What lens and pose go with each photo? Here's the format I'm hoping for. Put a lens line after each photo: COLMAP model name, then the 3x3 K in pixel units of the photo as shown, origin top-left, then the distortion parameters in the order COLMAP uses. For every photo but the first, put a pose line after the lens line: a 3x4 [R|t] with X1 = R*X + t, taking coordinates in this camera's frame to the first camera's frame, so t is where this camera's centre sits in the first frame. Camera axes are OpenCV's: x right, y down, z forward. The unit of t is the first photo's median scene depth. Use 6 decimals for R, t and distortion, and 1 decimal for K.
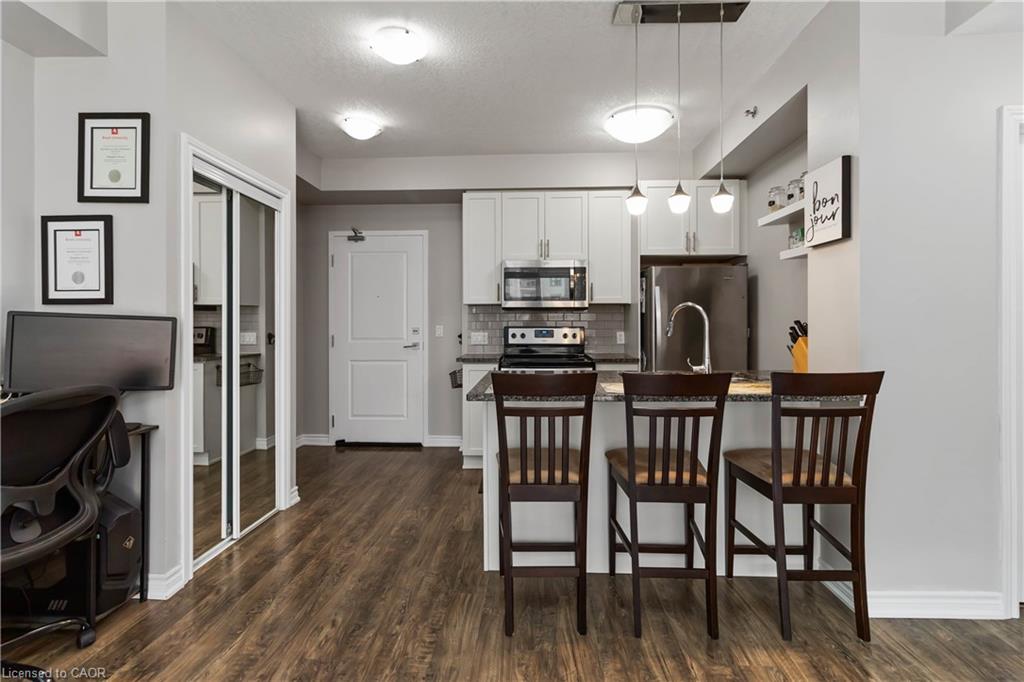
lens RADIAL K [[471.2, 0, 515.8], [0, 471.2, 324.6], [0, 0, 1]] dist [-0.001658, -0.000013]
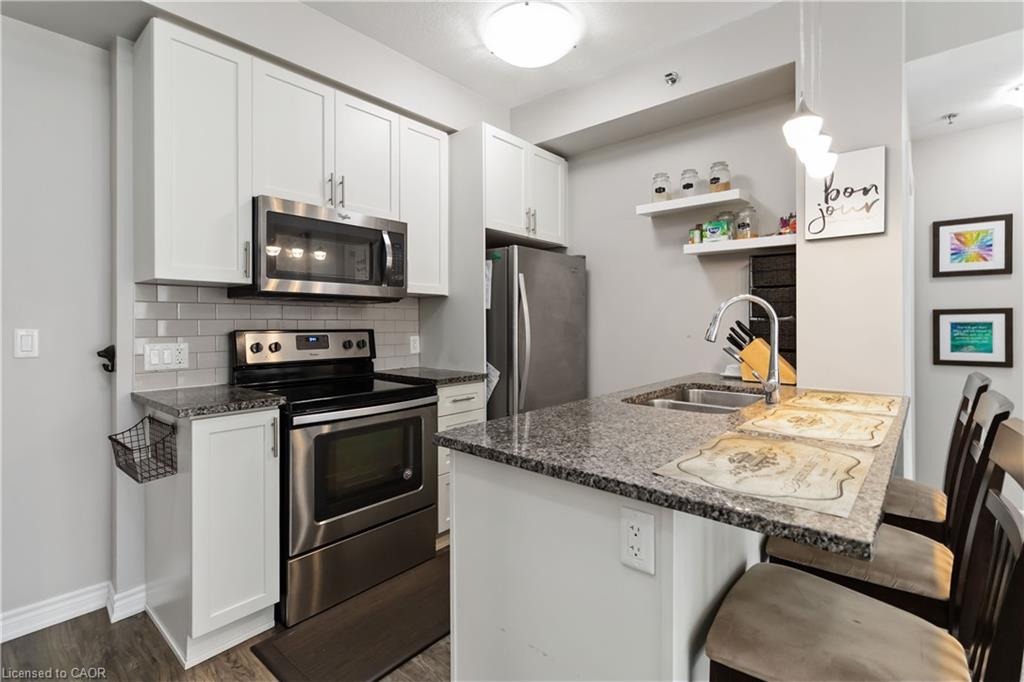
lens RADIAL K [[471.2, 0, 515.8], [0, 471.2, 324.6], [0, 0, 1]] dist [-0.001658, -0.000013]
pose [[0.624194, -0.001613, 0.781268, -0.283634], [0.003236, 0.999995, -0.000521, -0.000948], [-0.781263, 0.002853, 0.624195, 0.558470]]
